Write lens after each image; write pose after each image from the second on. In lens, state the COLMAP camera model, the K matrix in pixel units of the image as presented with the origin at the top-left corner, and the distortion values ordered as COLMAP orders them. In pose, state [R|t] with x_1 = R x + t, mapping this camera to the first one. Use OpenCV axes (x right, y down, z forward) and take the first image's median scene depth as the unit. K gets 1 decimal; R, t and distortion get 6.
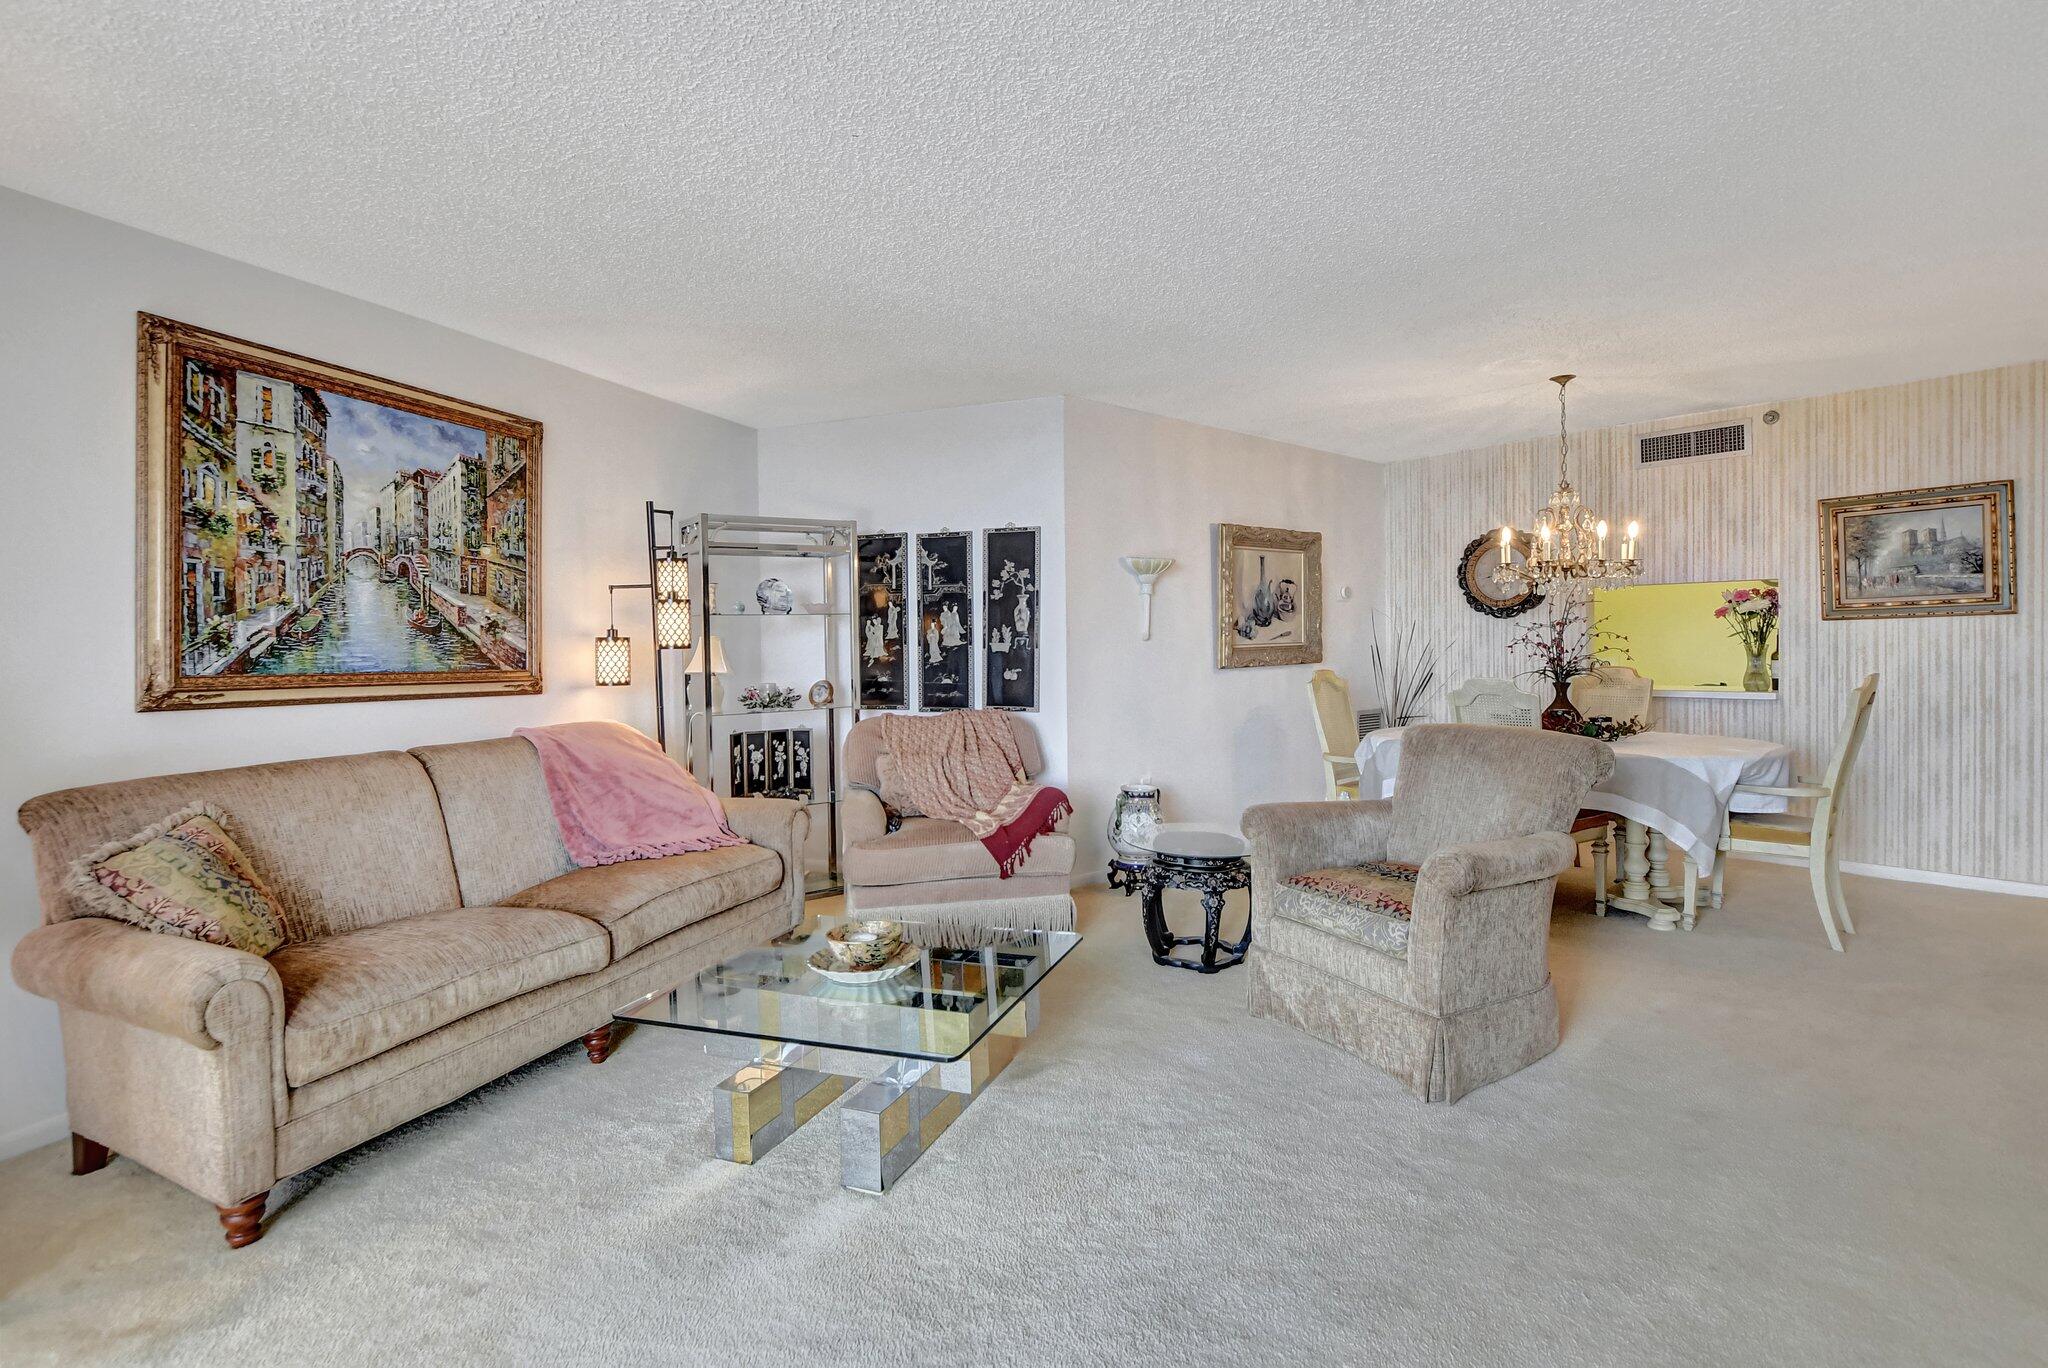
lens RADIAL K [[995.9, 0, 1016.7], [0, 995.9, 652.6], [0, 0, 1]] dist [0.000464, 0.000623]
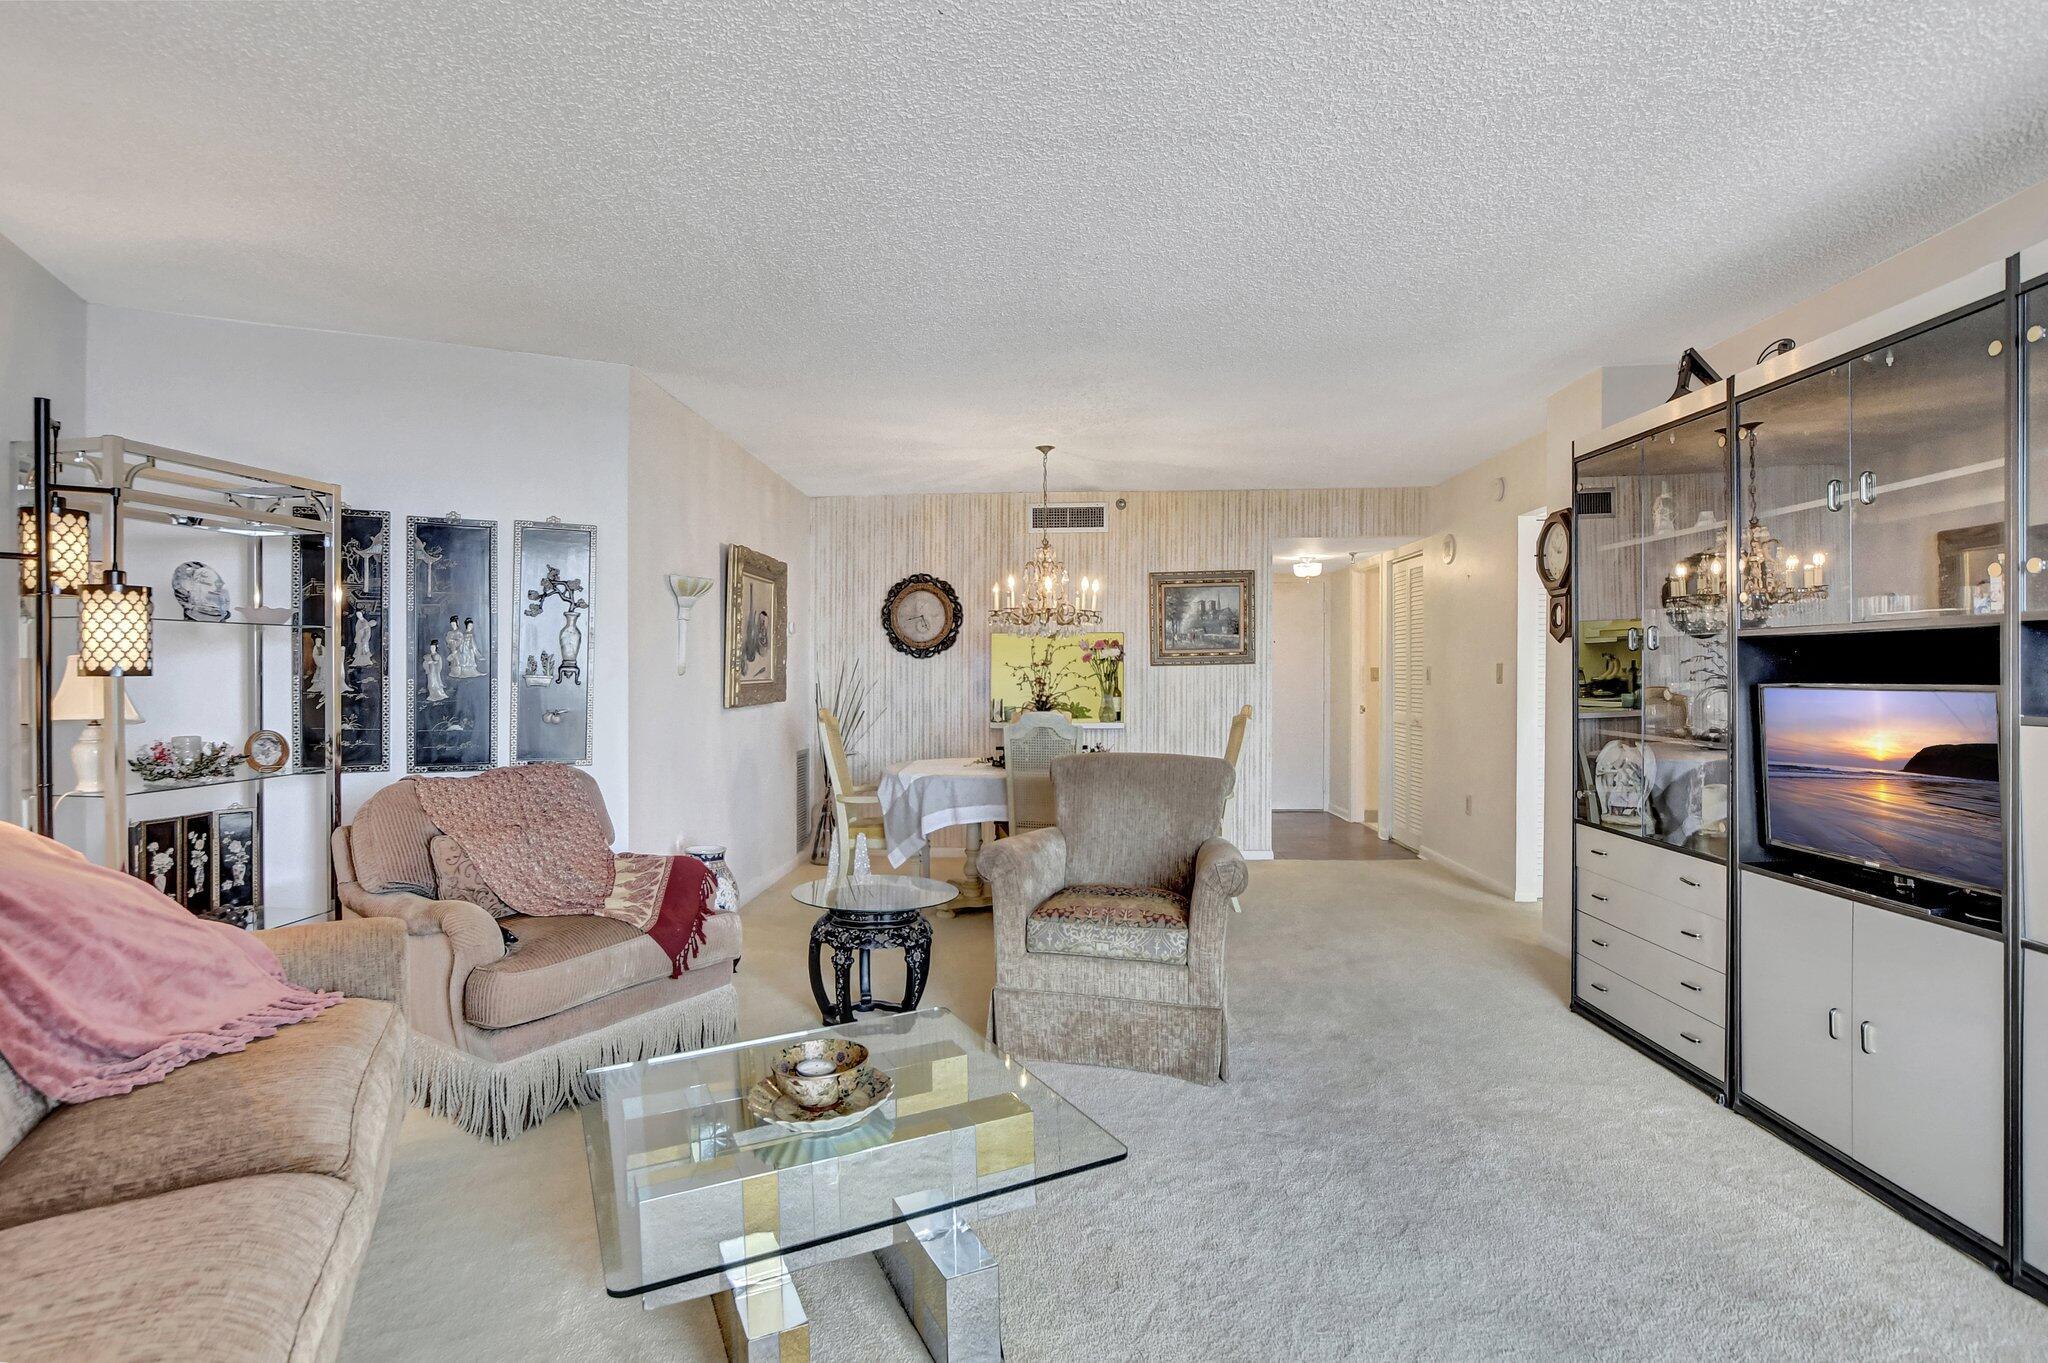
lens RADIAL K [[1068.8, 0, 1024.0], [0, 1068.8, 681.5], [0, 0, 1]] dist [-0.013589, 0.000303]
pose [[0.681641, 0.008288, 0.731640, -0.343701], [0.000990, 0.999924, -0.012250, 0.005381], [-0.731686, 0.009074, 0.681581, 0.184822]]
